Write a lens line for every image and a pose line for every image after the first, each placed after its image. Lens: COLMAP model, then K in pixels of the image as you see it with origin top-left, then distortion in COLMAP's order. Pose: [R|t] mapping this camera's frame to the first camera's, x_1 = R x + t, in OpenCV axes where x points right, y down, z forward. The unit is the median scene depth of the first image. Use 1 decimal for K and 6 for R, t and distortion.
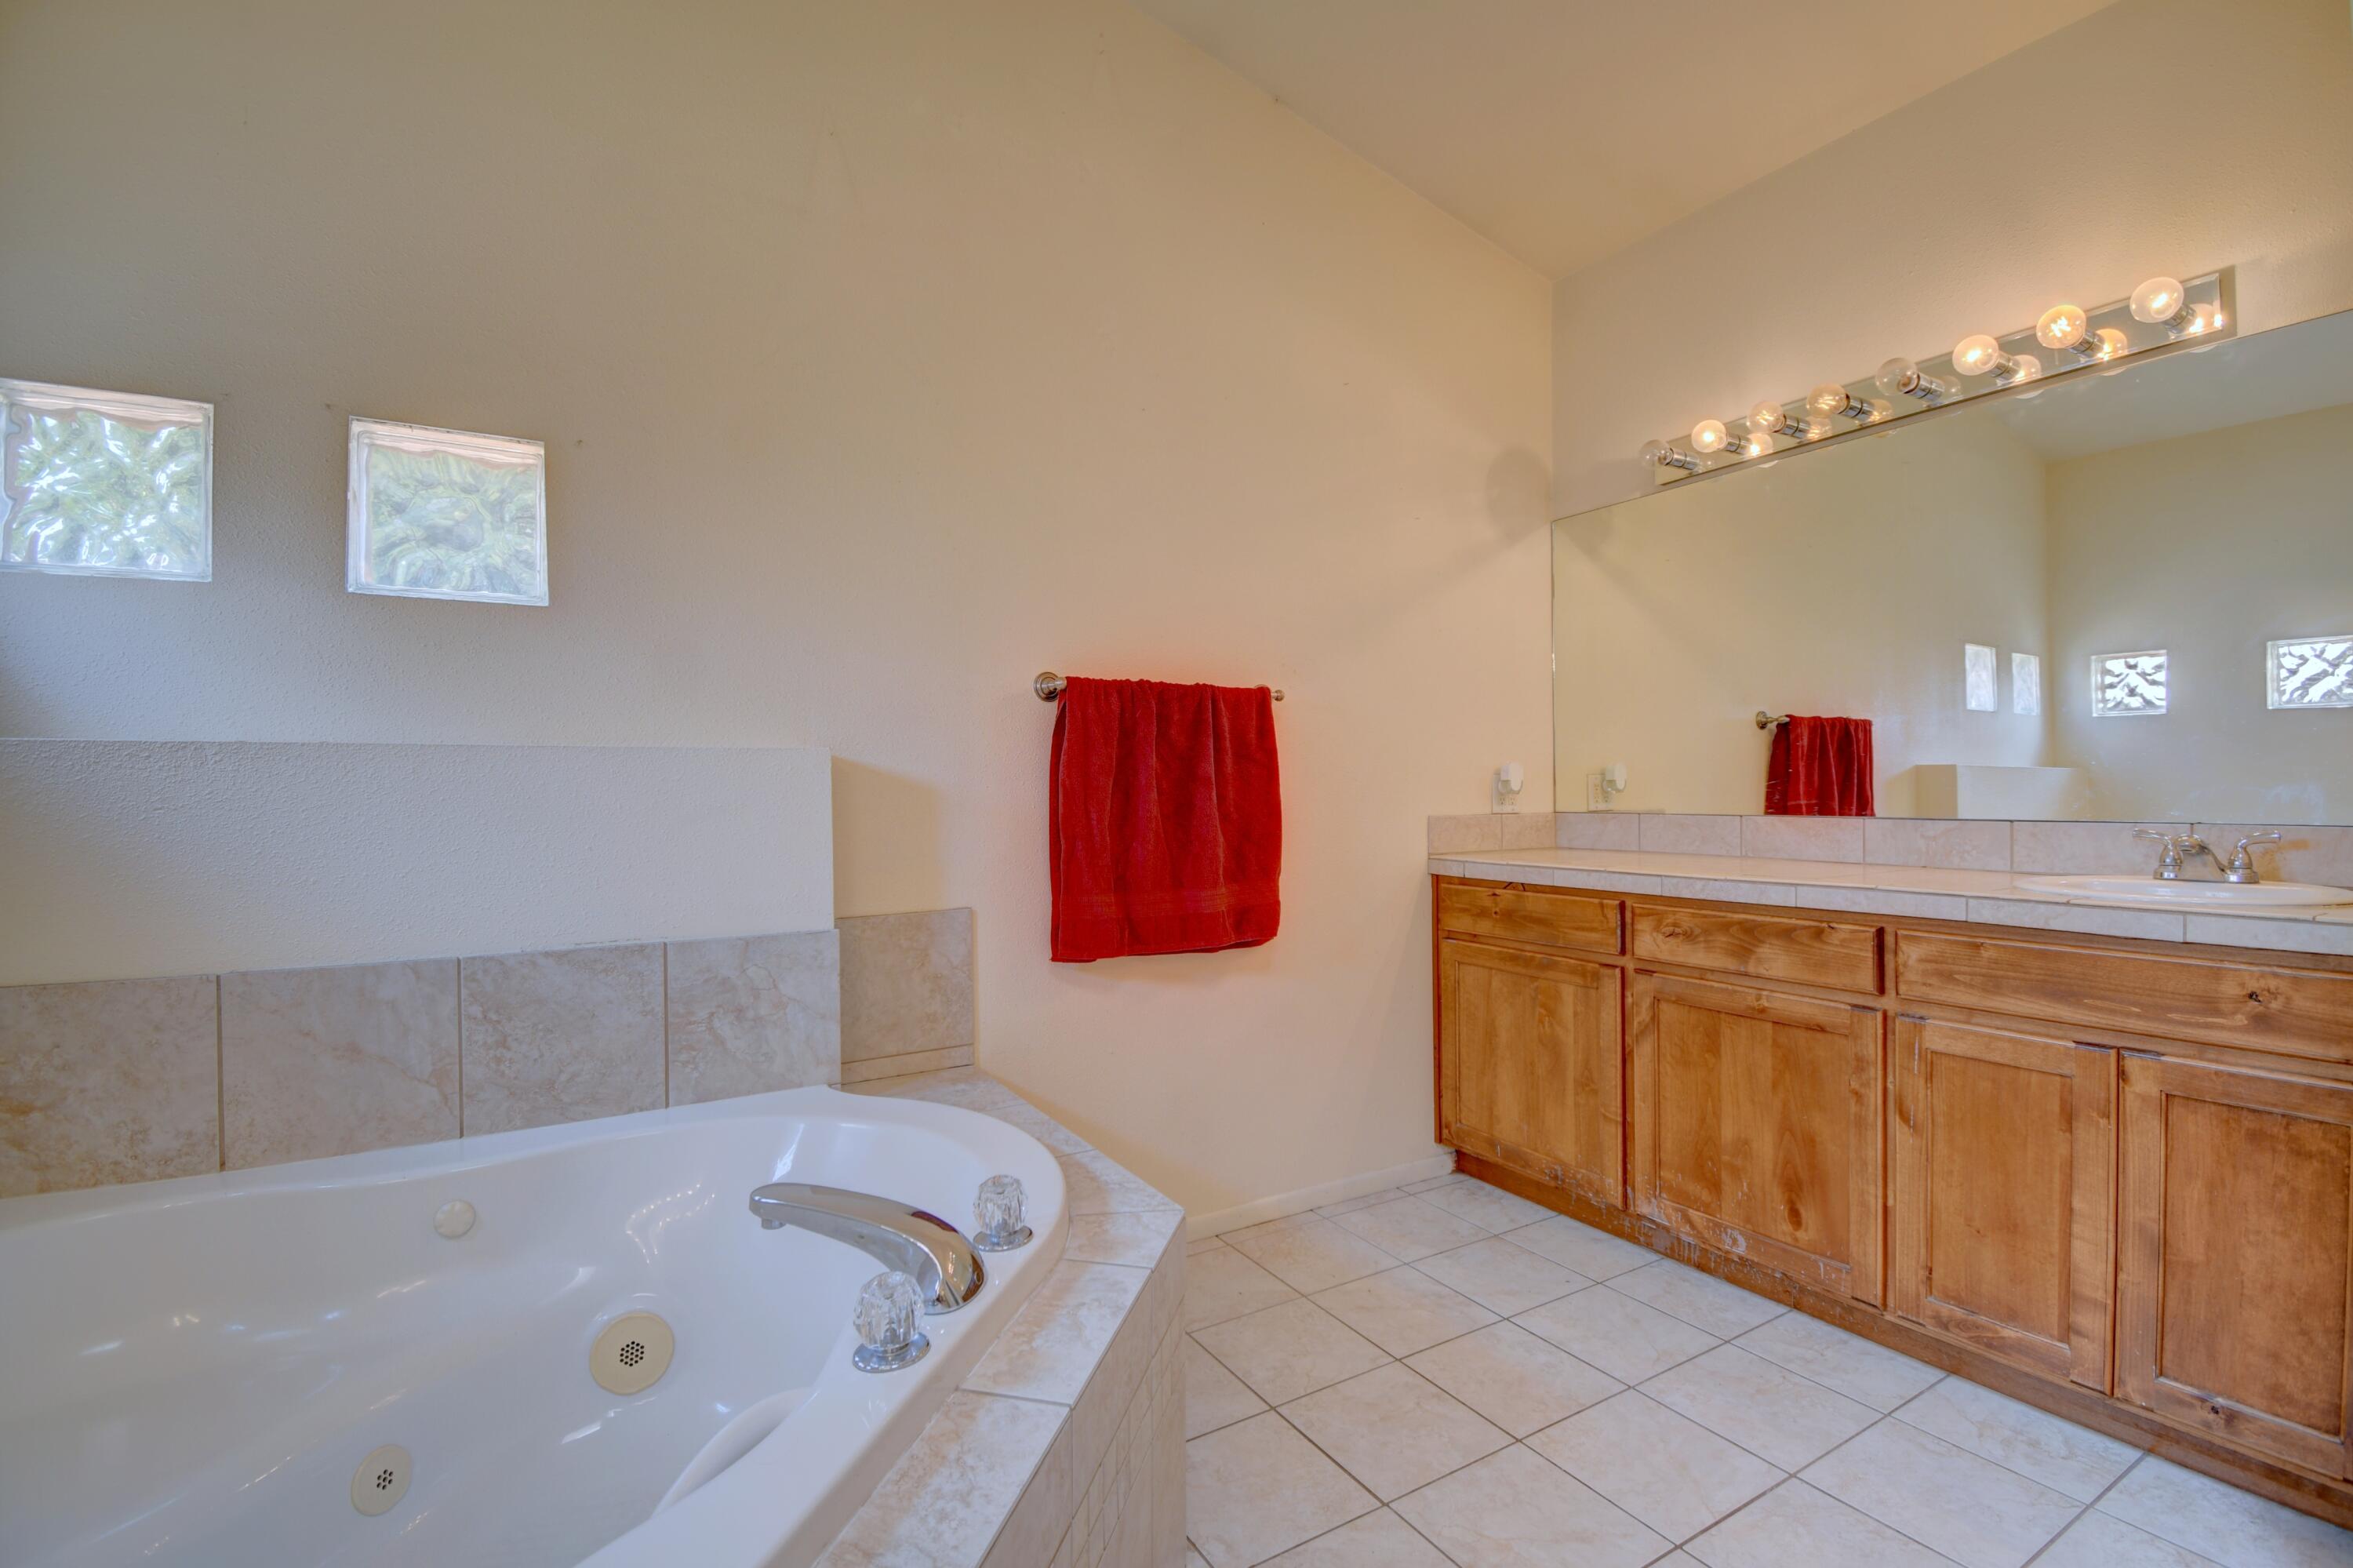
lens RADIAL K [[1041.4, 0, 1199.6], [0, 1041.4, 783.8], [0, 0, 1]] dist [-0.024647, -0.005080]
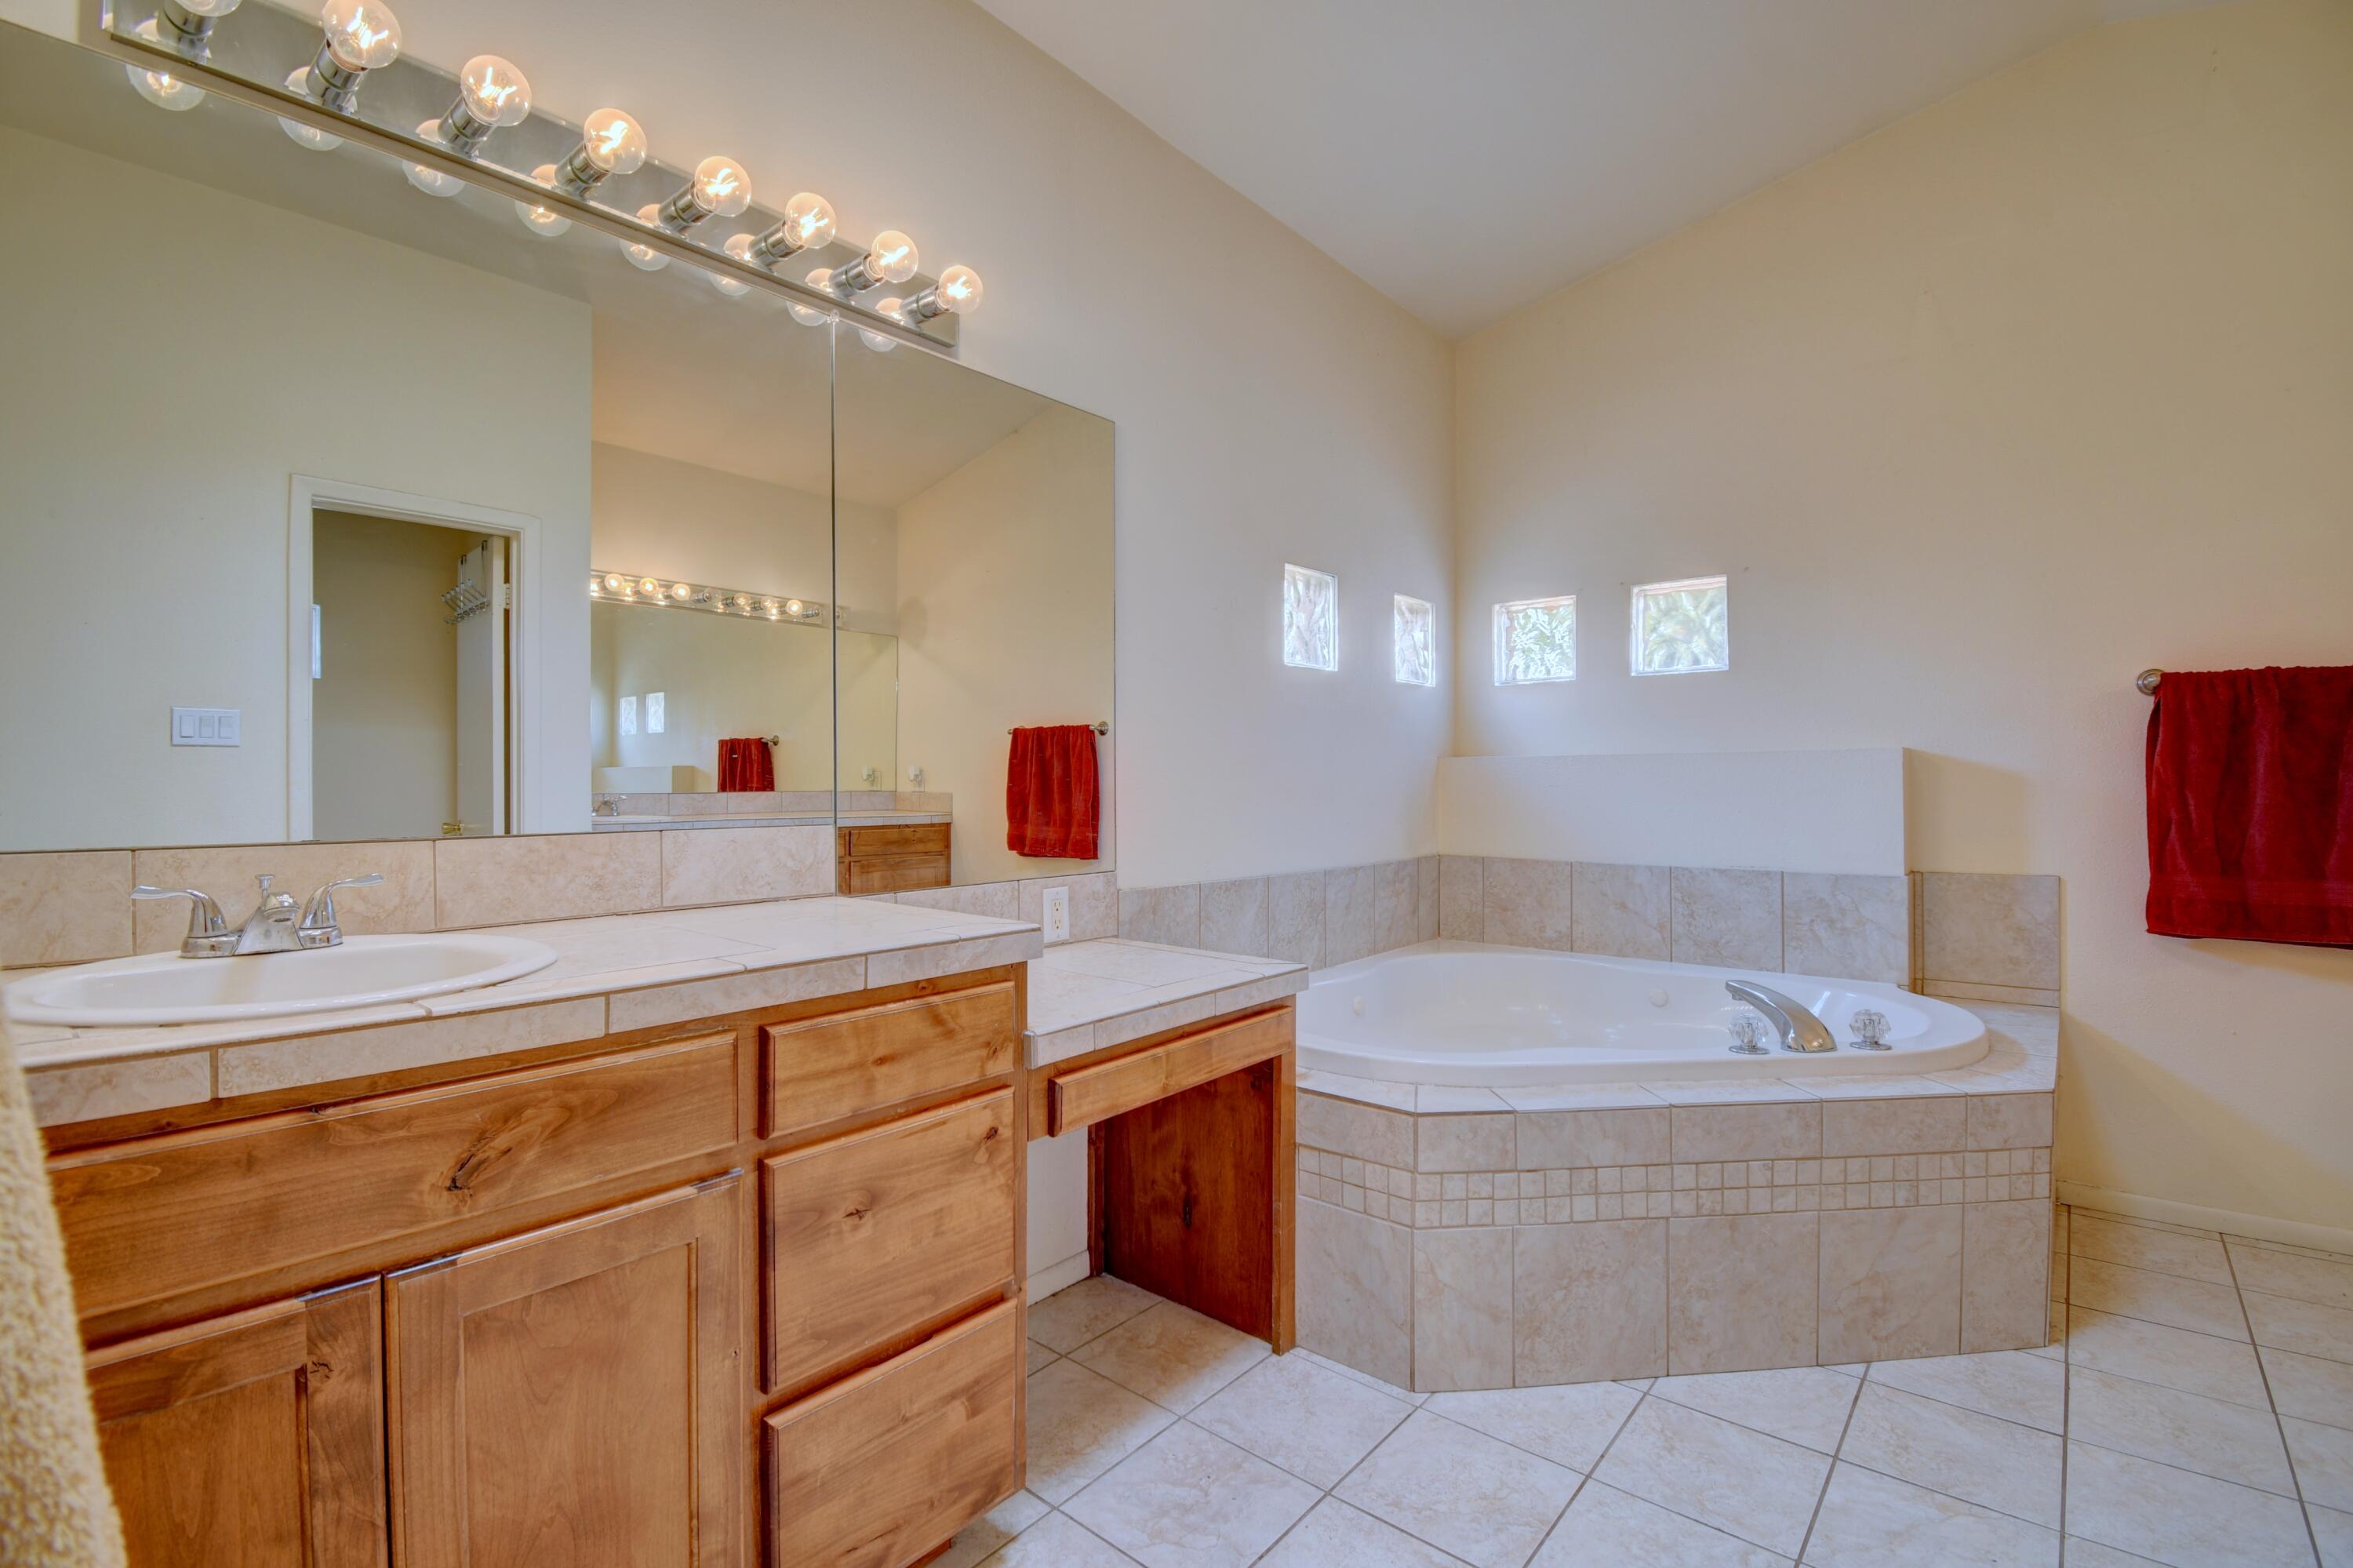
lens RADIAL K [[1041.4, 0, 1188.1], [0, 1041.4, 779.2], [0, 0, 1]] dist [-0.024647, -0.005080]
pose [[0.300393, -0.003226, -0.953810, 0.714010], [0.003047, 0.999992, -0.002423, 0.009504], [0.953811, -0.002179, 0.300400, -0.360993]]
